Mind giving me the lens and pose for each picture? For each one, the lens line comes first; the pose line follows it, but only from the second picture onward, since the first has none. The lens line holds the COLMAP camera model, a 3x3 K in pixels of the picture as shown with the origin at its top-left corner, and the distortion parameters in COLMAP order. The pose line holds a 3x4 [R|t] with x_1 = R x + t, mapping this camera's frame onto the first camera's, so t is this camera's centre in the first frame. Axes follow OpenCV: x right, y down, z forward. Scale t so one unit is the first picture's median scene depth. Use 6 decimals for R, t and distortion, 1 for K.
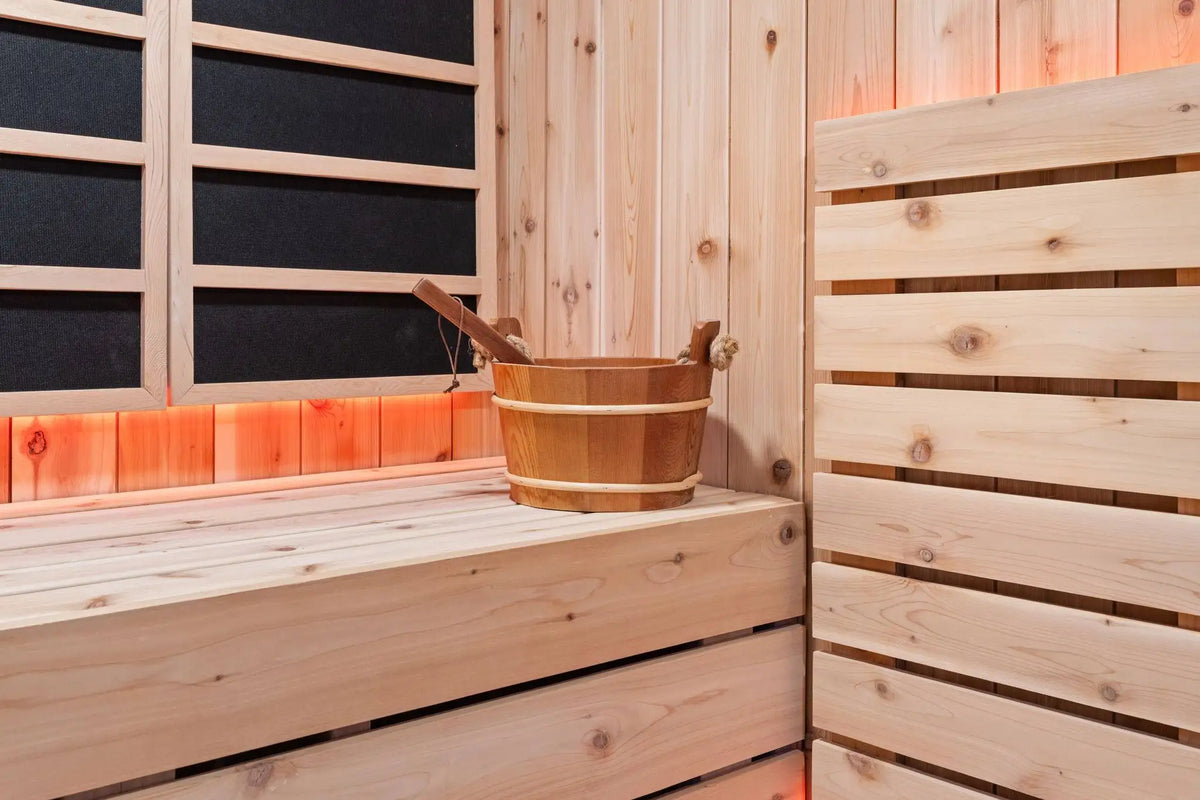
lens RADIAL K [[1167.1, 0, 597.0], [0, 1167.1, 301.3], [0, 0, 1]] dist [-0.000304, -0.003645]
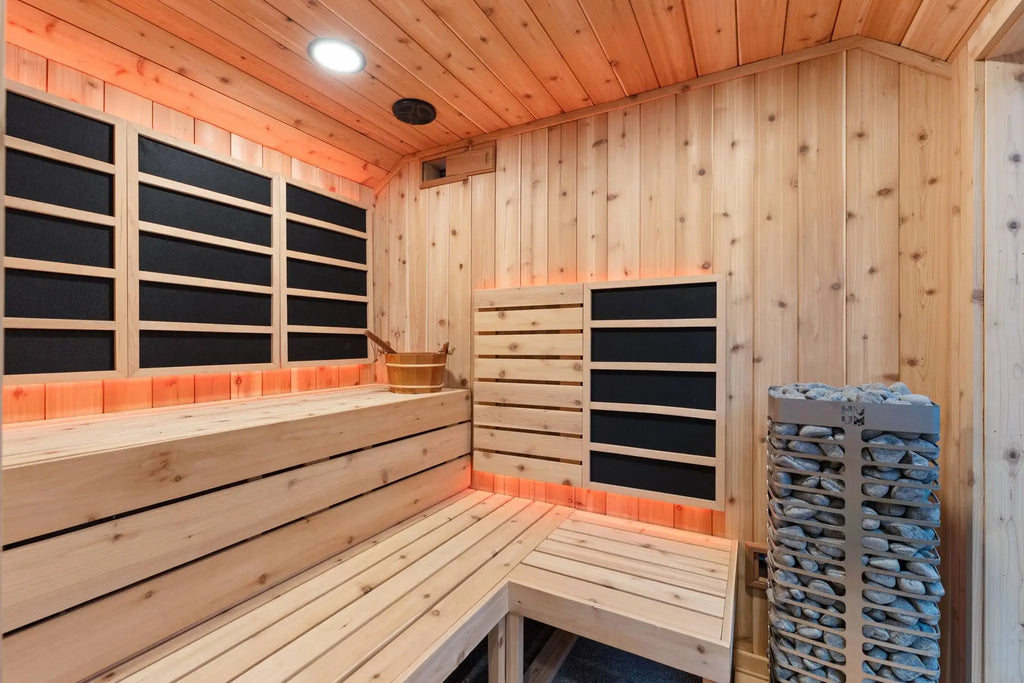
lens RADIAL K [[431.3, 0, 510.6], [0, 431.3, 339.6], [0, 0, 1]] dist [0.000632, -0.000114]
pose [[0.936207, -0.000180, 0.351449, -0.198465], [-0.002940, 0.999961, 0.008343, -0.003184], [-0.351437, -0.008844, 0.936170, -0.366174]]
